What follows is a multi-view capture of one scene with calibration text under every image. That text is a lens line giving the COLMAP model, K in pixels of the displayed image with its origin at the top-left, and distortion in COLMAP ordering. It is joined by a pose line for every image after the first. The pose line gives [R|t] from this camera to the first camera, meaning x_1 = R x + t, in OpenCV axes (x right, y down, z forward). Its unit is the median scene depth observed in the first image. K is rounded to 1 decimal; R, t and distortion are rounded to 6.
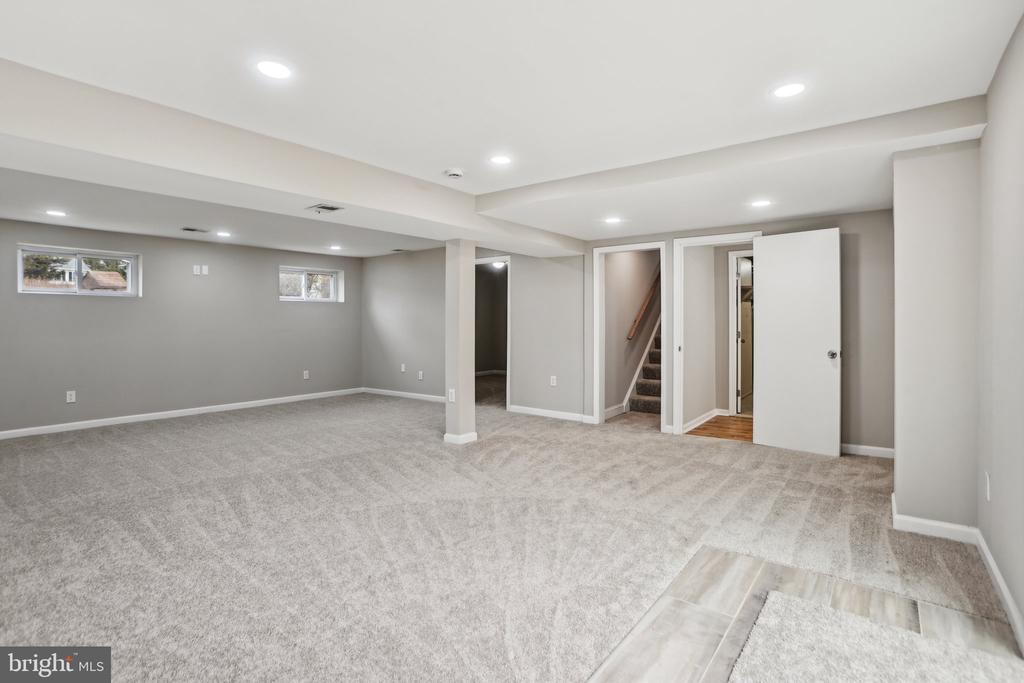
lens RADIAL K [[505.7, 0, 491.7], [0, 505.7, 328.0], [0, 0, 1]] dist [-0.003904, 0.000548]
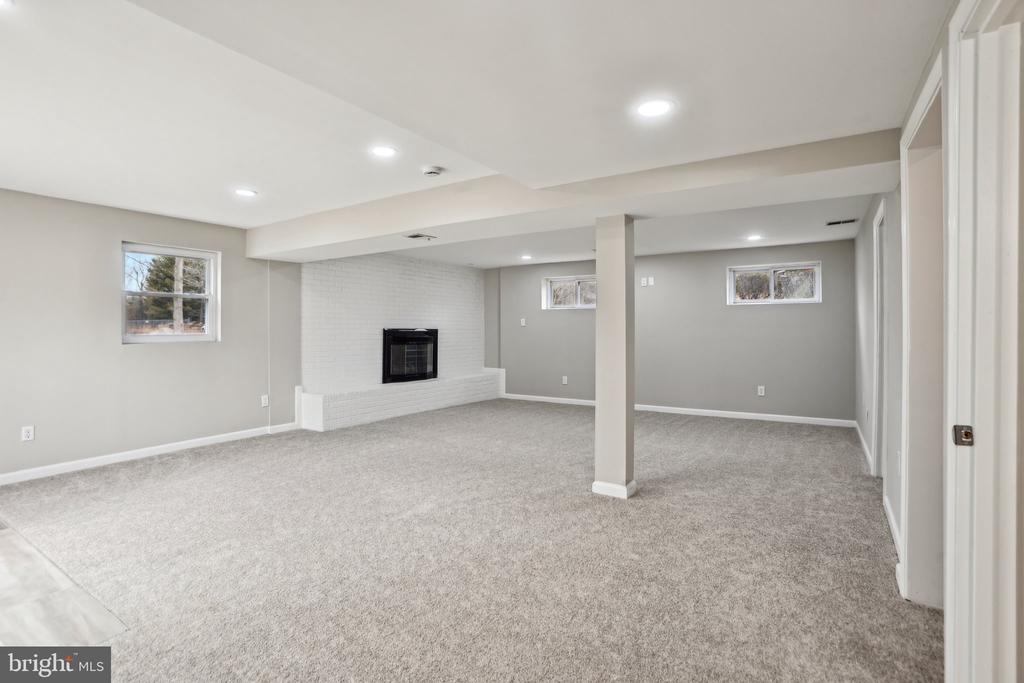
lens RADIAL K [[485.4, 0, 510.6], [0, 485.4, 323.9], [0, 0, 1]] dist [-0.000808, 0.000951]
pose [[0.080215, -0.004097, -0.996769, 0.639366], [-0.015223, 0.999870, -0.005335, -0.013182], [0.996661, 0.015602, 0.080143, 0.813180]]
